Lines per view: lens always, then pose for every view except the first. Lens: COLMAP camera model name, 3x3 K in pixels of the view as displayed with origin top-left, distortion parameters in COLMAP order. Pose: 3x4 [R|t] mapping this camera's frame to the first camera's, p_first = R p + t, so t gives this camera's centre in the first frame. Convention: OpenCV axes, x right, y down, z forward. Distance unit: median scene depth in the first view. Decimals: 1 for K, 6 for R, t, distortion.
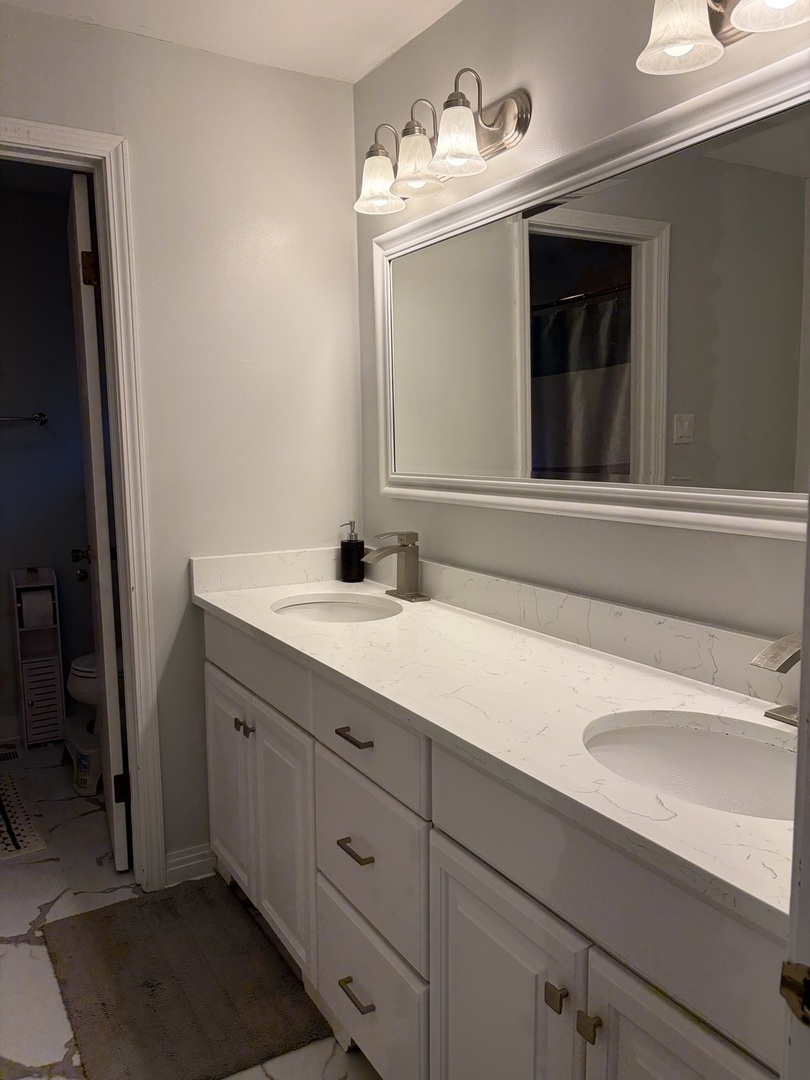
lens RADIAL K [[813.5, 0, 403.9], [0, 813.5, 539.8], [0, 0, 1]] dist [0.076787, -0.079892]
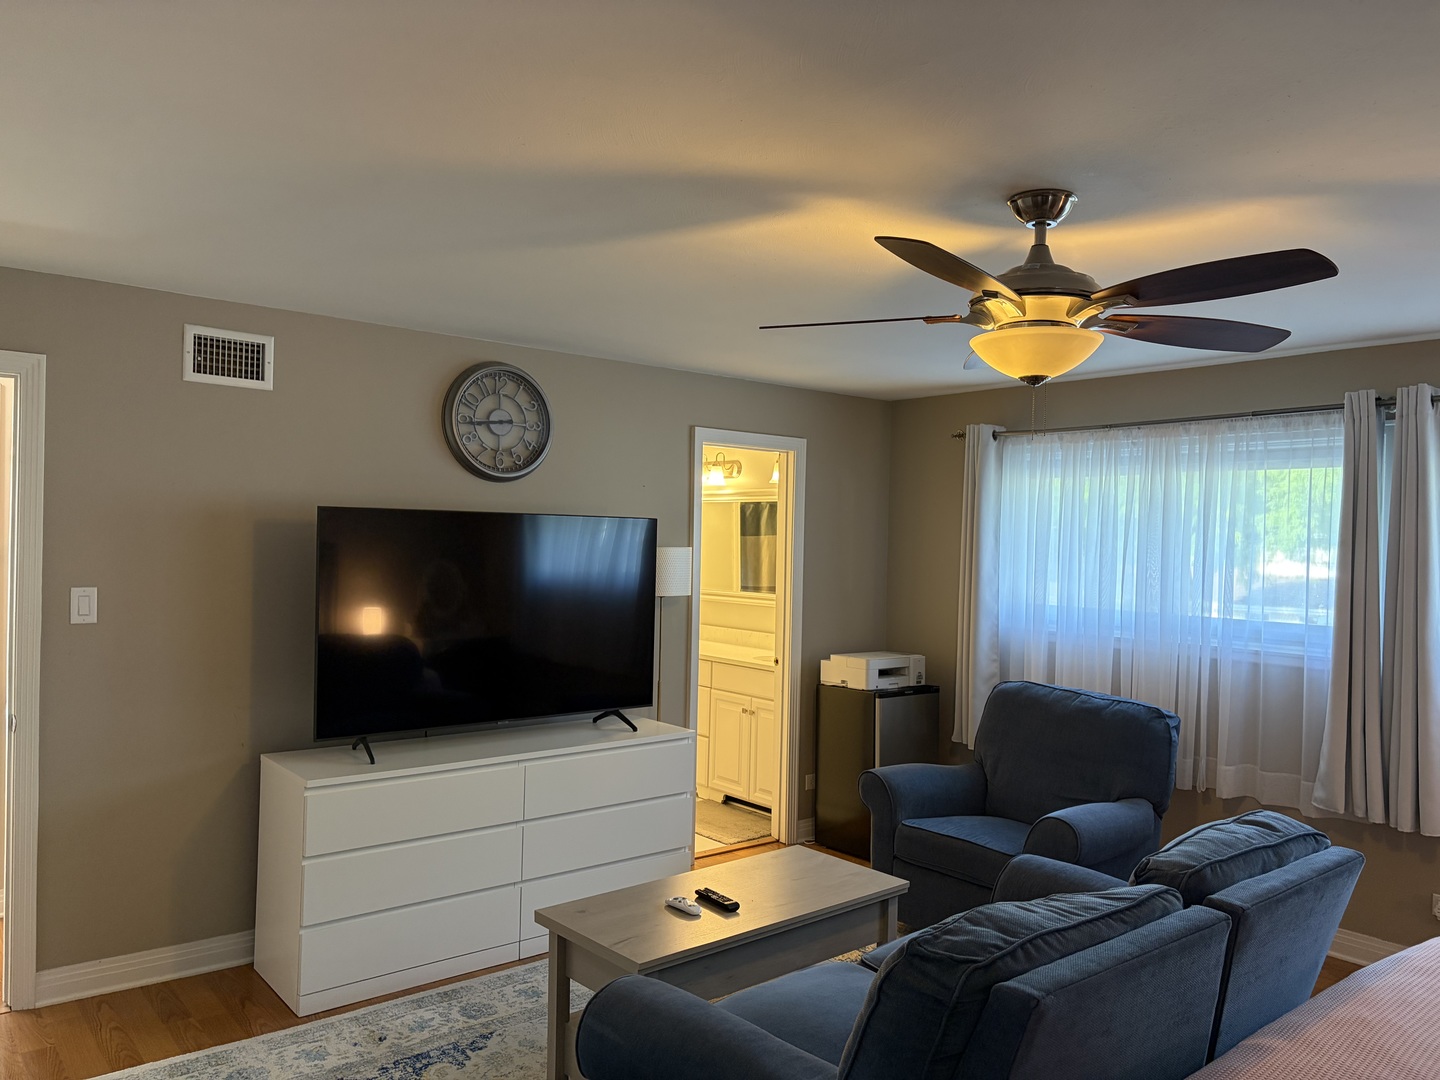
lens RADIAL K [[1084.7, 0, 723.3], [0, 1084.7, 537.4], [0, 0, 1]] dist [0.076787, -0.079892]
pose [[0.989439, 0.033413, 0.141048, -0.233487], [-0.016585, 0.992775, -0.118837, 0.094180], [-0.144000, 0.115243, 0.982844, -1.434362]]
